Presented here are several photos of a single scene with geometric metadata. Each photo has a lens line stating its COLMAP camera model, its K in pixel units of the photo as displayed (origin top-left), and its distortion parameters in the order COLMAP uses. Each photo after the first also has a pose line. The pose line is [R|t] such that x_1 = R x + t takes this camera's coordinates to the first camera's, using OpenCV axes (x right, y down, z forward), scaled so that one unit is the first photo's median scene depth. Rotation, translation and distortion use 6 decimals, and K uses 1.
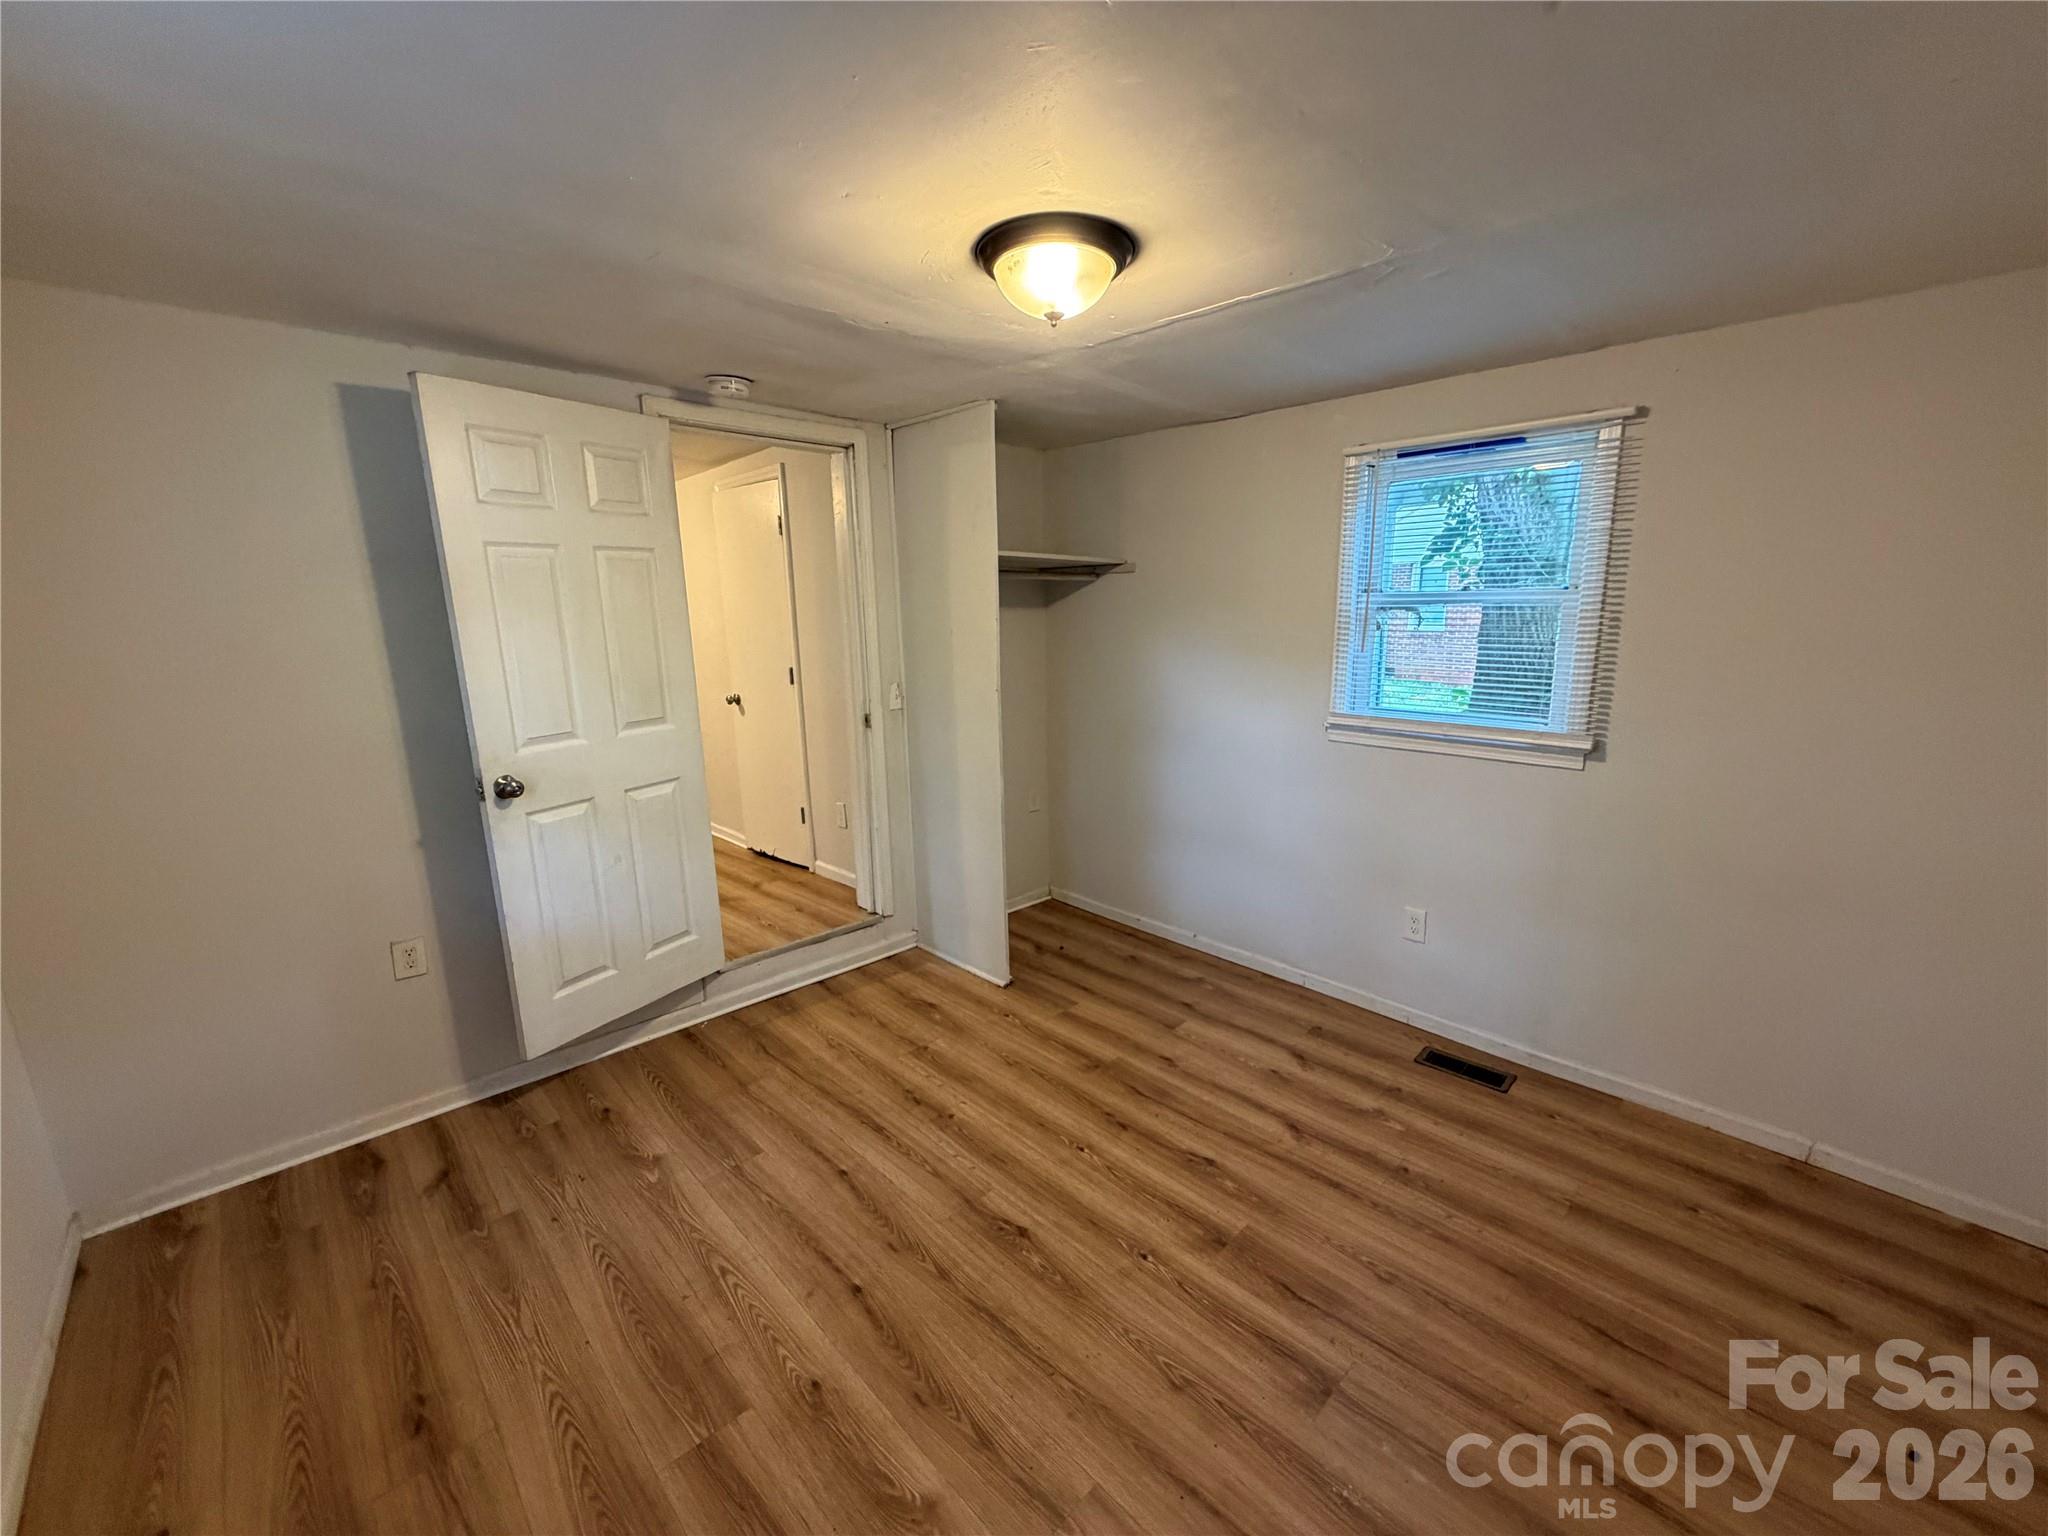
lens RADIAL K [[822.4, 0, 1028.0], [0, 822.4, 779.4], [0, 0, 1]] dist [0.000232, -0.000106]
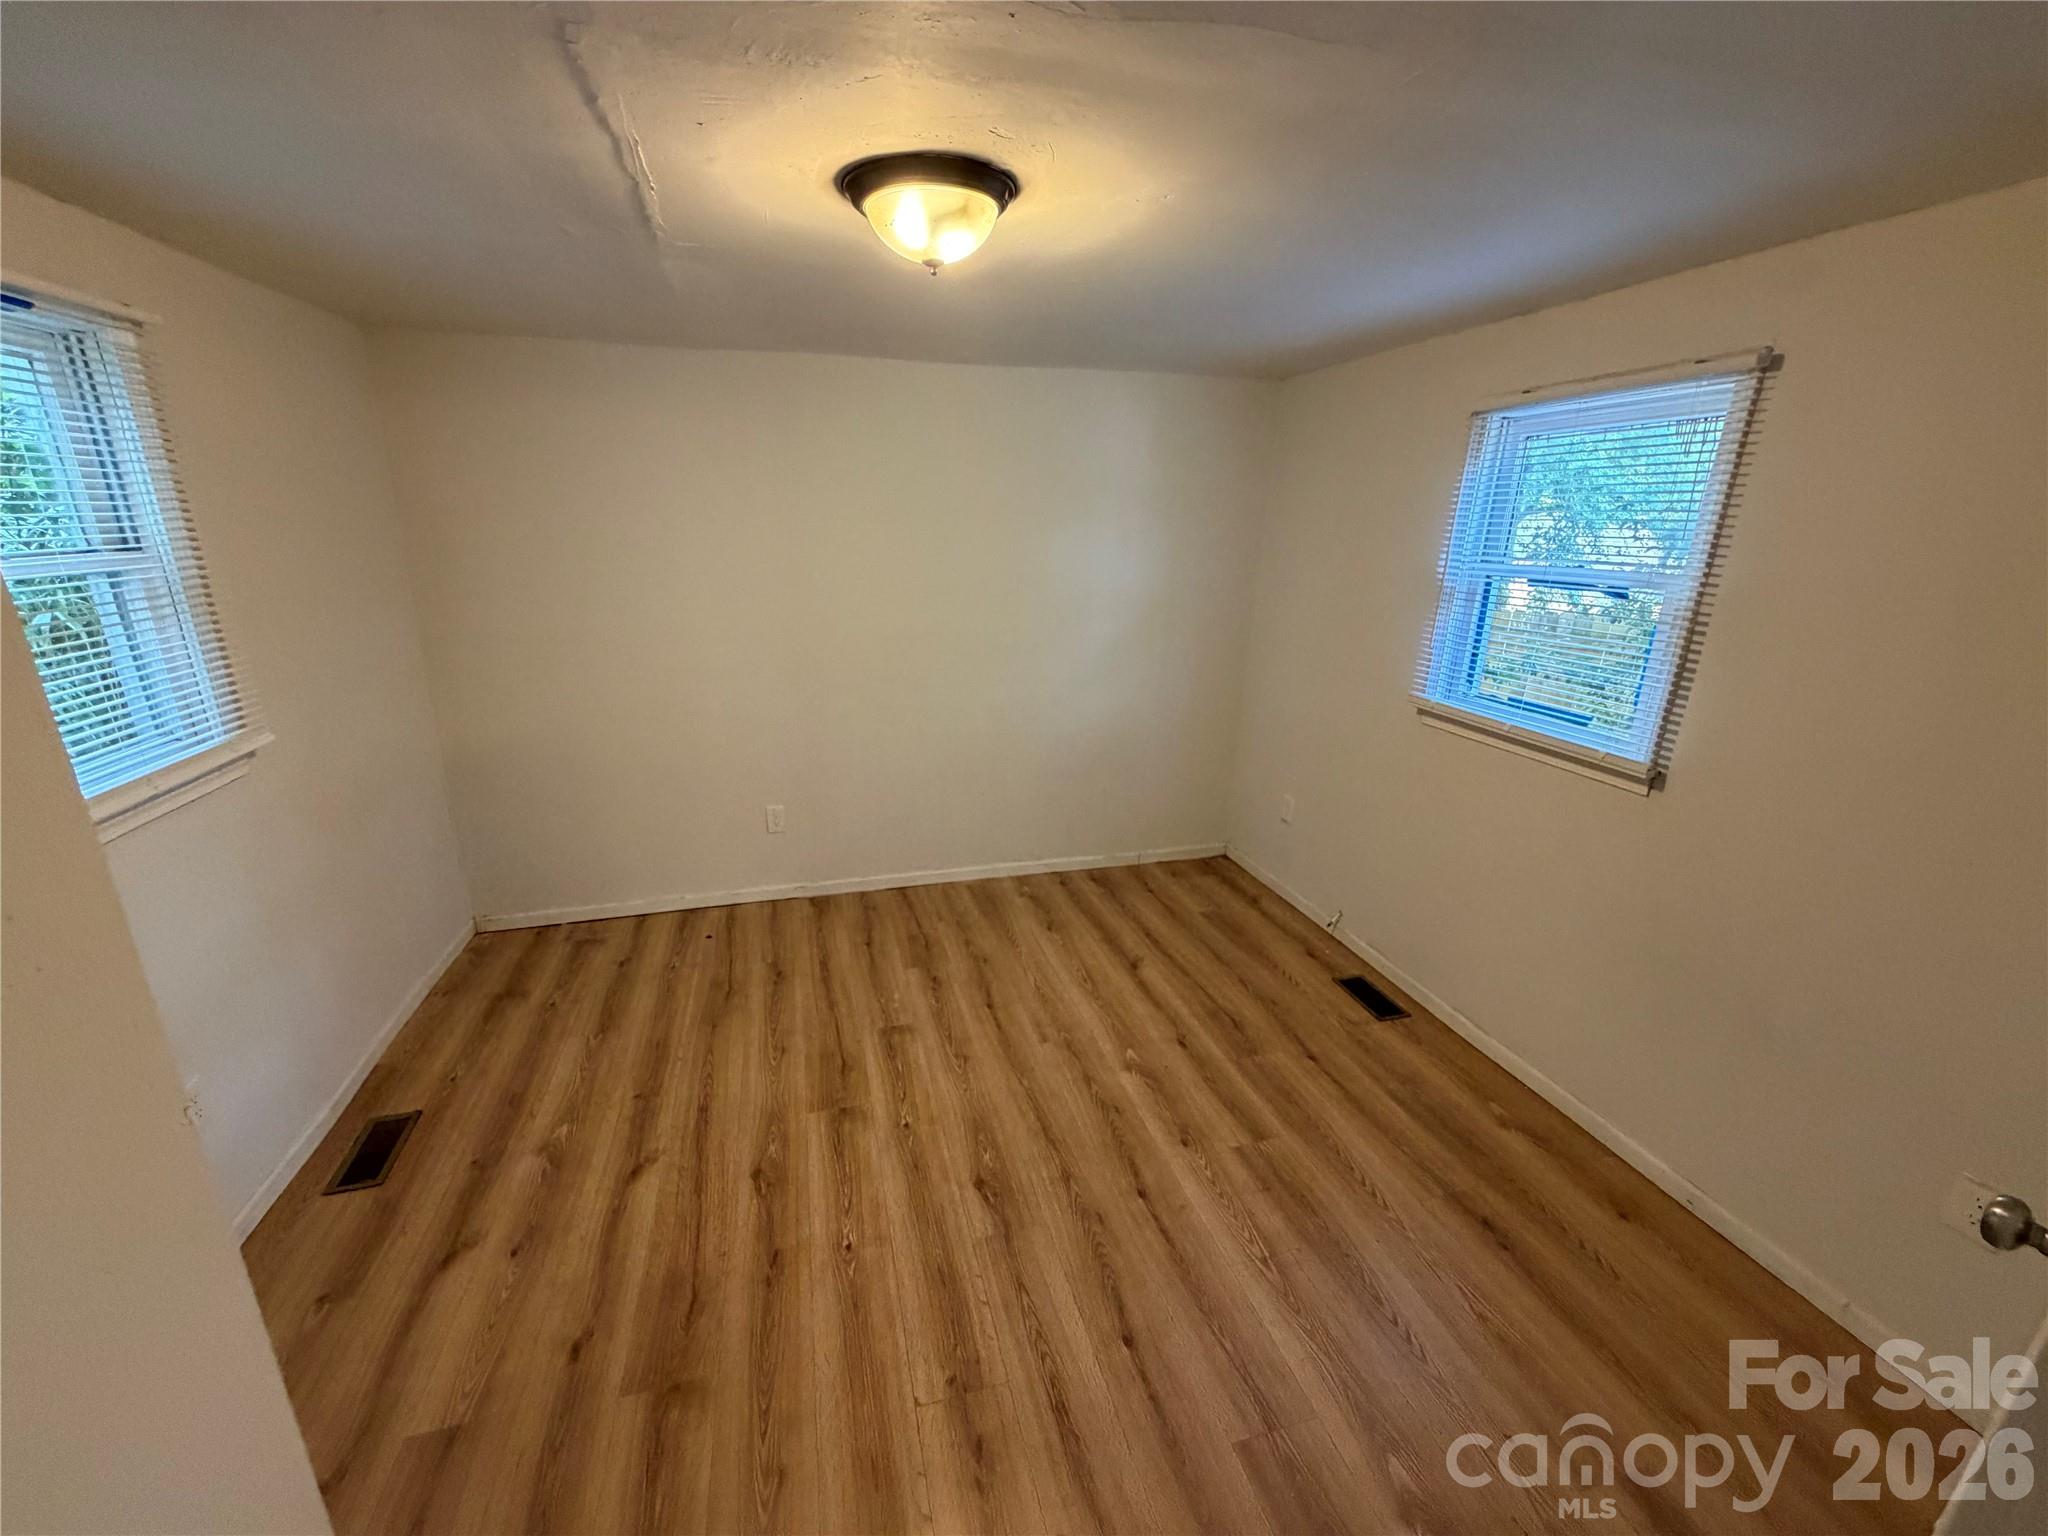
lens RADIAL K [[822.4, 0, 1040.0], [0, 822.4, 769.6], [0, 0, 1]] dist [0.000232, -0.000106]
pose [[-0.884732, -0.139445, 0.444753, -0.458094], [0.095038, 0.880182, 0.465024, -0.378322], [-0.456309, 0.453690, -0.765472, 1.513980]]
